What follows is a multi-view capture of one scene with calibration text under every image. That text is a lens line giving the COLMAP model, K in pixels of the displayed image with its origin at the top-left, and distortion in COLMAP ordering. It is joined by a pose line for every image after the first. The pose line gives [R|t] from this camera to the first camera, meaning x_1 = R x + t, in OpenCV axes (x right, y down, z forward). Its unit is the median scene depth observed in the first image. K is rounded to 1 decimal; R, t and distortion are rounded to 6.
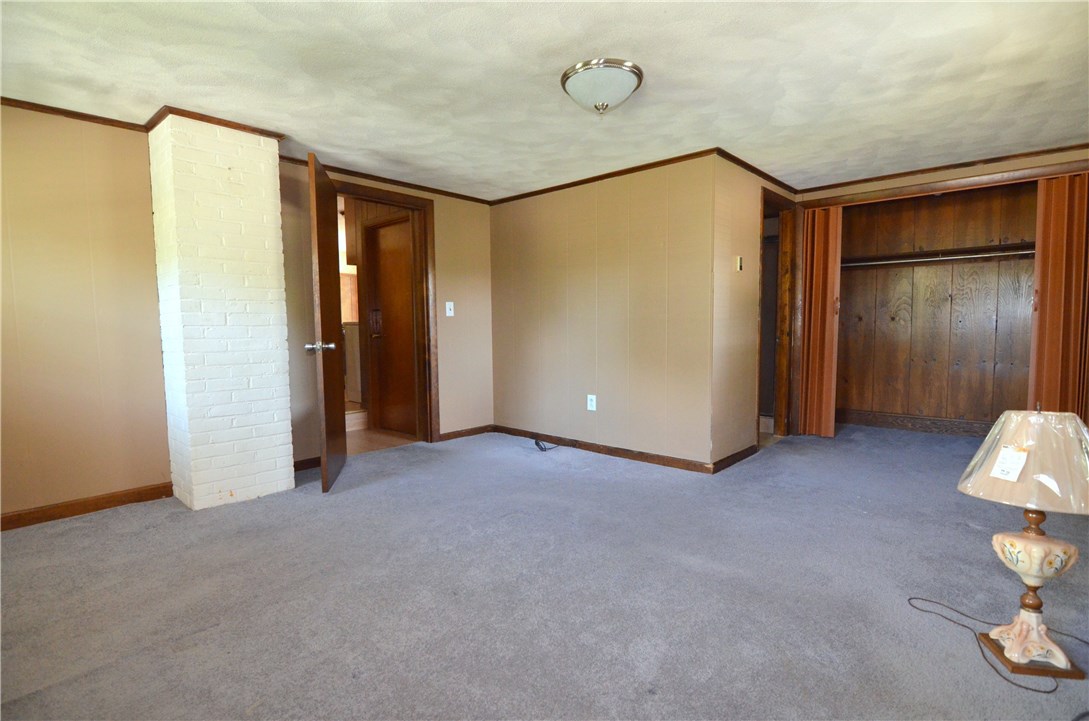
lens RADIAL K [[526.5, 0, 543.9], [0, 526.5, 366.9], [0, 0, 1]] dist [-0.005039, -0.010588]
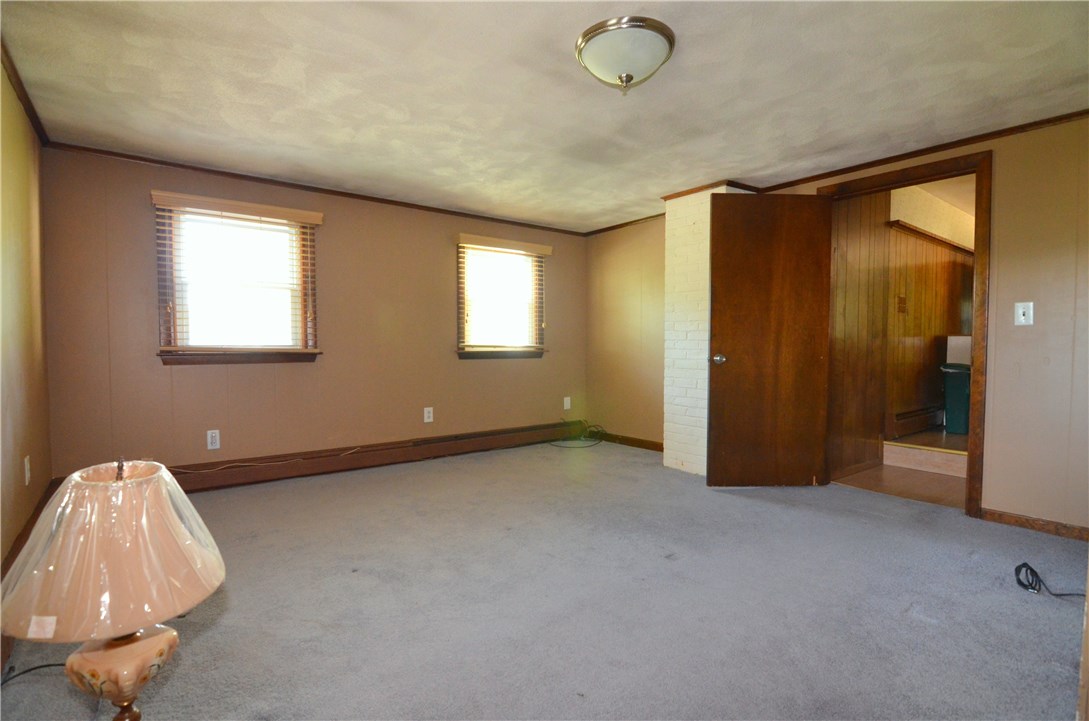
lens RADIAL K [[526.5, 0, 543.9], [0, 526.5, 366.9], [0, 0, 1]] dist [-0.005039, -0.010588]
pose [[-0.169302, 0.053962, -0.984086, 0.749483], [-0.073866, 0.994997, 0.067268, -0.069216], [0.982792, 0.084079, -0.164469, 0.805912]]
